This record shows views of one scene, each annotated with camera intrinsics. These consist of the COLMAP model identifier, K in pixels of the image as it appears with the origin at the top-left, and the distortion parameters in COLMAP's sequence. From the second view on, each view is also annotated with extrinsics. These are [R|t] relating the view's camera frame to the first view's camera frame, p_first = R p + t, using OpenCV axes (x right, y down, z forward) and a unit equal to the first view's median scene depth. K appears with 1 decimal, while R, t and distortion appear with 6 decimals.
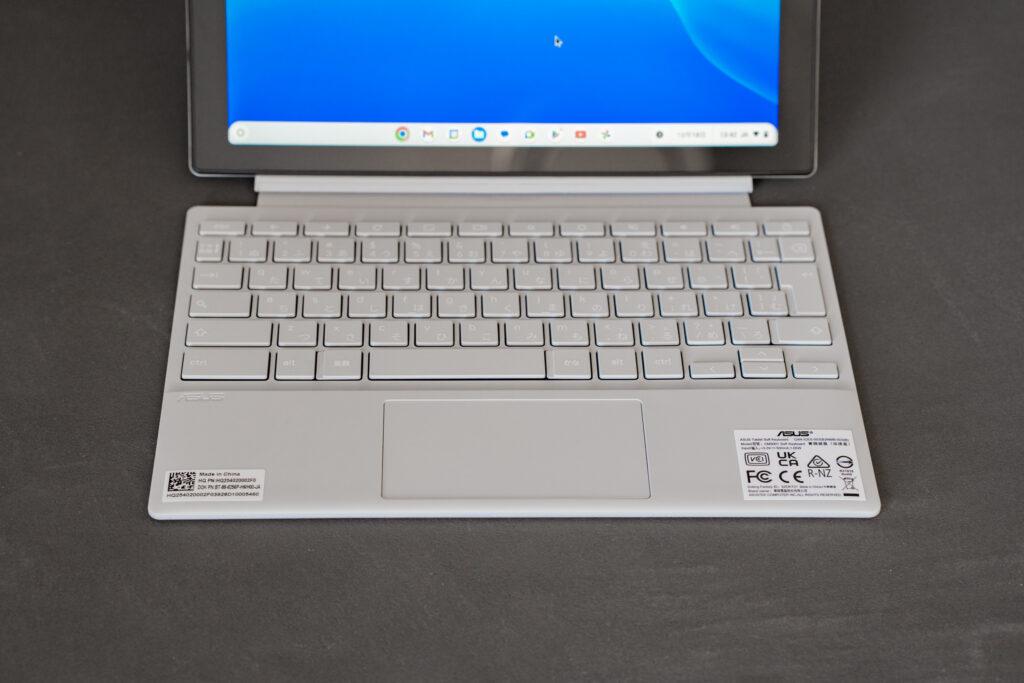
lens RADIAL K [[2248.8, 0, 512.0], [0, 2248.8, 341.5], [0, 0, 1]] dist [0.177592, 0.257703]
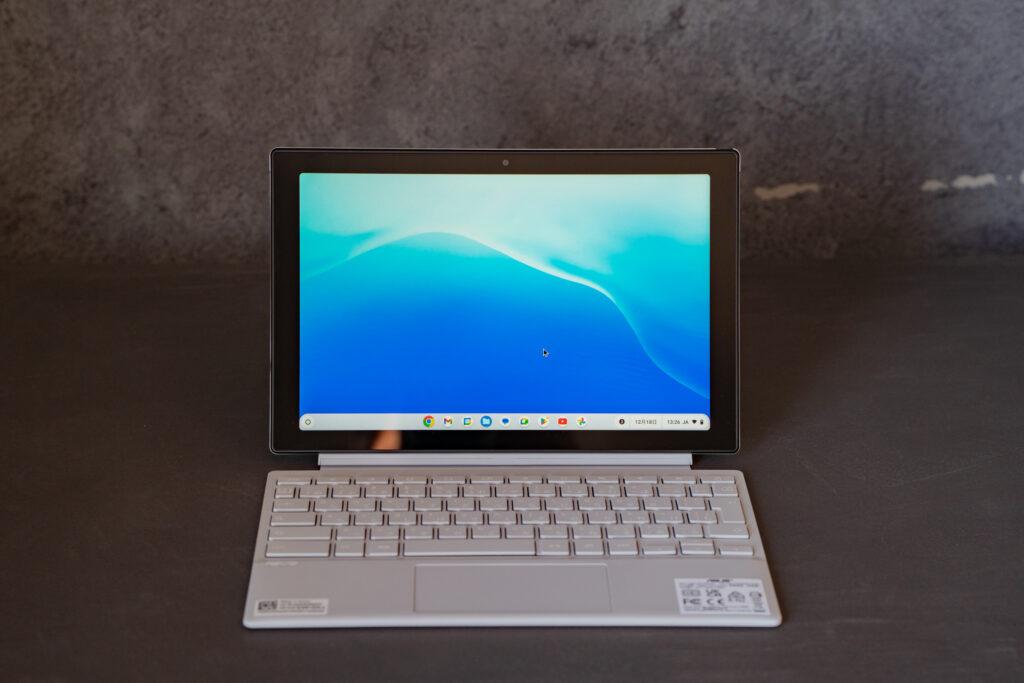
lens RADIAL K [[2540.8, 0, 512.0], [0, 2540.8, 341.5], [0, 0, 1]] dist [-0.034168, -0.165244]
pose [[0.999911, -0.010743, -0.007904, 0.013615], [0.007300, 0.936804, -0.349780, 0.407875], [0.011163, 0.349691, 0.936799, -0.444394]]
